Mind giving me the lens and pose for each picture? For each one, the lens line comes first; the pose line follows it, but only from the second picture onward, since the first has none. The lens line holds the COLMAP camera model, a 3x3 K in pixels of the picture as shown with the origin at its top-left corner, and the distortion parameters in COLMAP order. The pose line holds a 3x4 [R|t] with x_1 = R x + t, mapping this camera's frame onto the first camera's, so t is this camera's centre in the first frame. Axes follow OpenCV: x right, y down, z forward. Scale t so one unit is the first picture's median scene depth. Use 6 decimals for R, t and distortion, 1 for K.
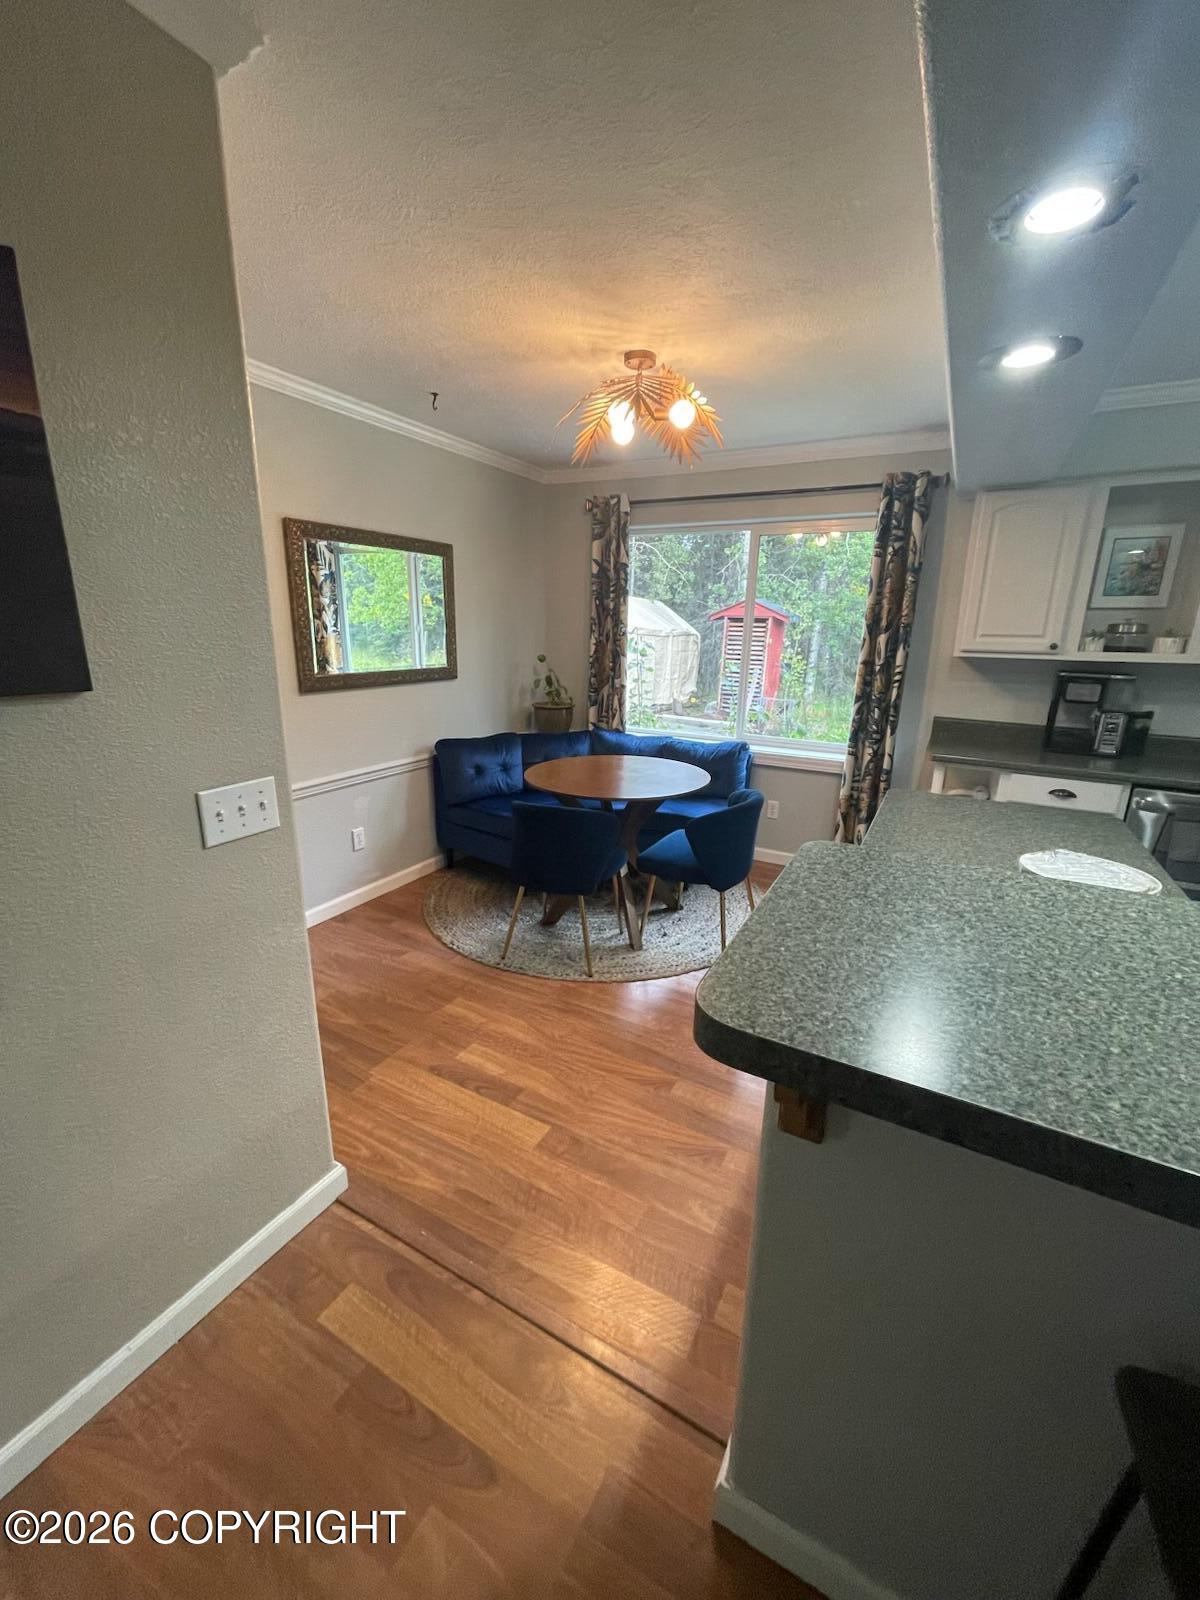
lens RADIAL K [[642.7, 0, 598.2], [0, 642.7, 796.0], [0, 0, 1]] dist [-0.001110, 0.000409]
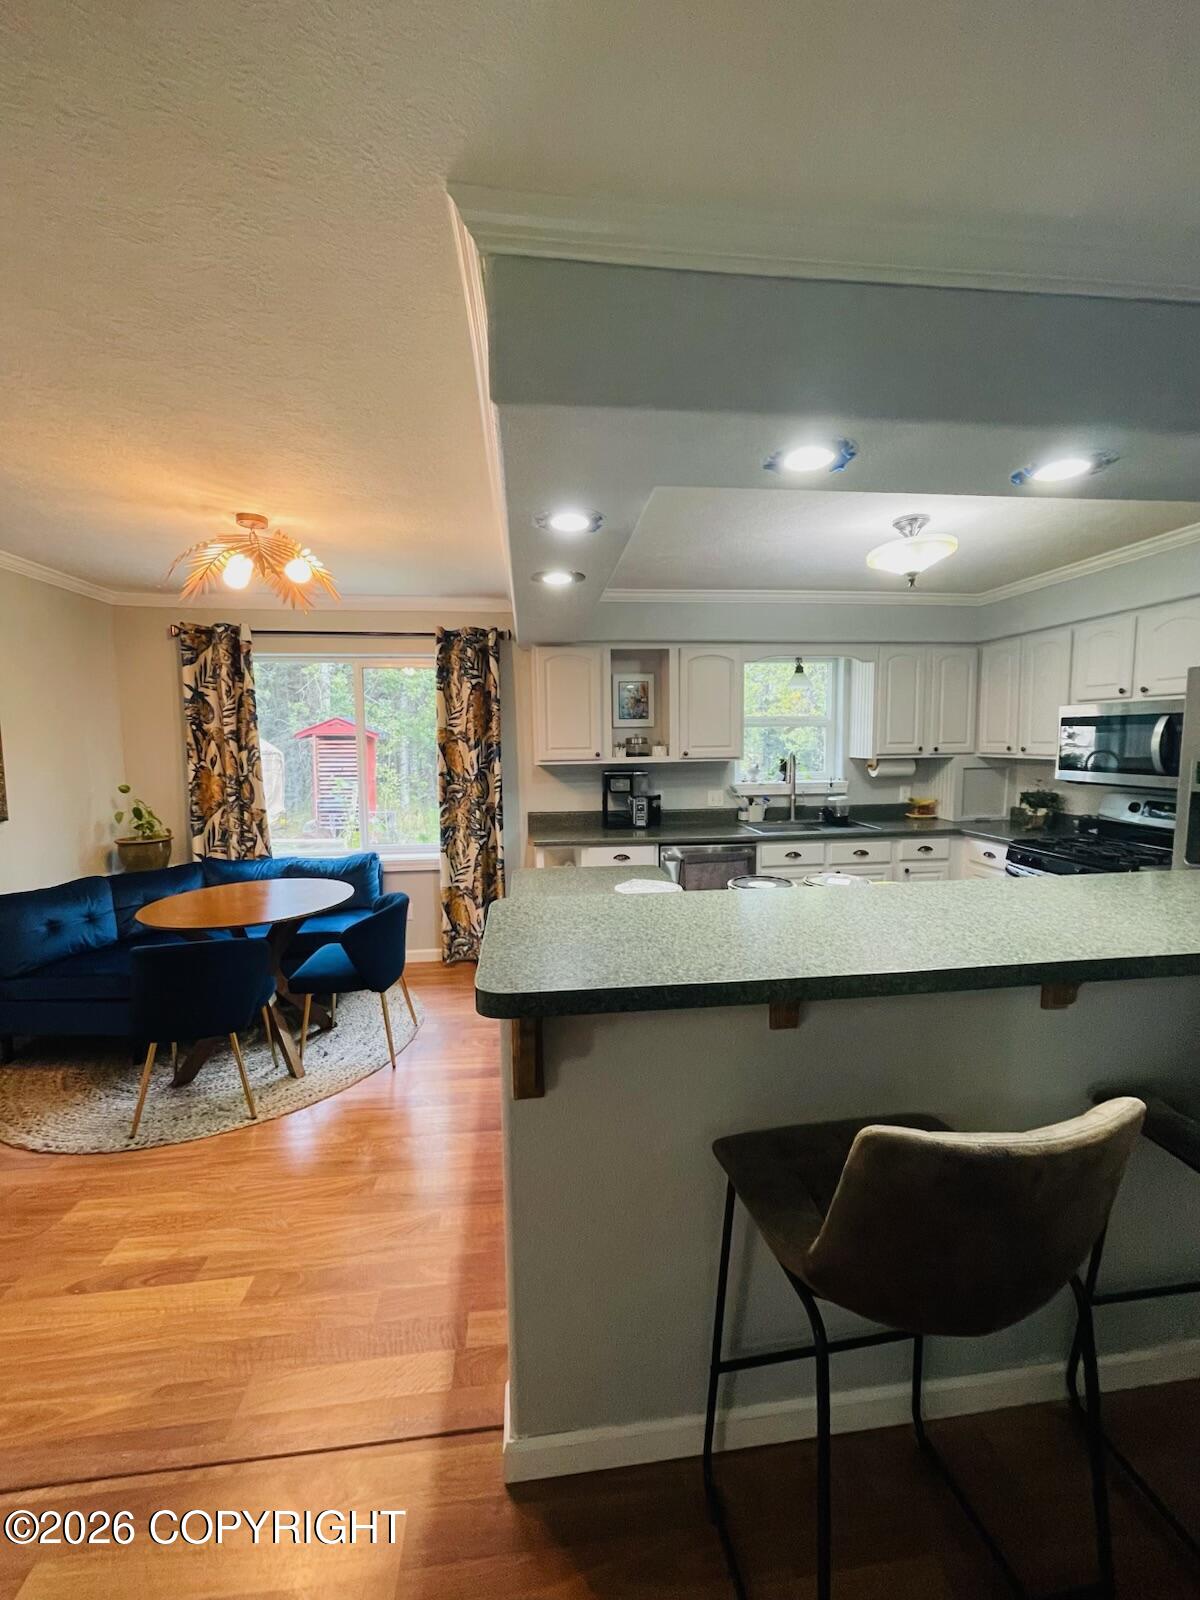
lens RADIAL K [[642.7, 0, 598.2], [0, 642.7, 796.0], [0, 0, 1]] dist [-0.001110, 0.000409]
pose [[0.814566, -0.077064, 0.574929, -0.098349], [0.174389, 0.977819, -0.116007, 0.017175], [-0.553237, 0.194757, 0.809937, -0.113075]]
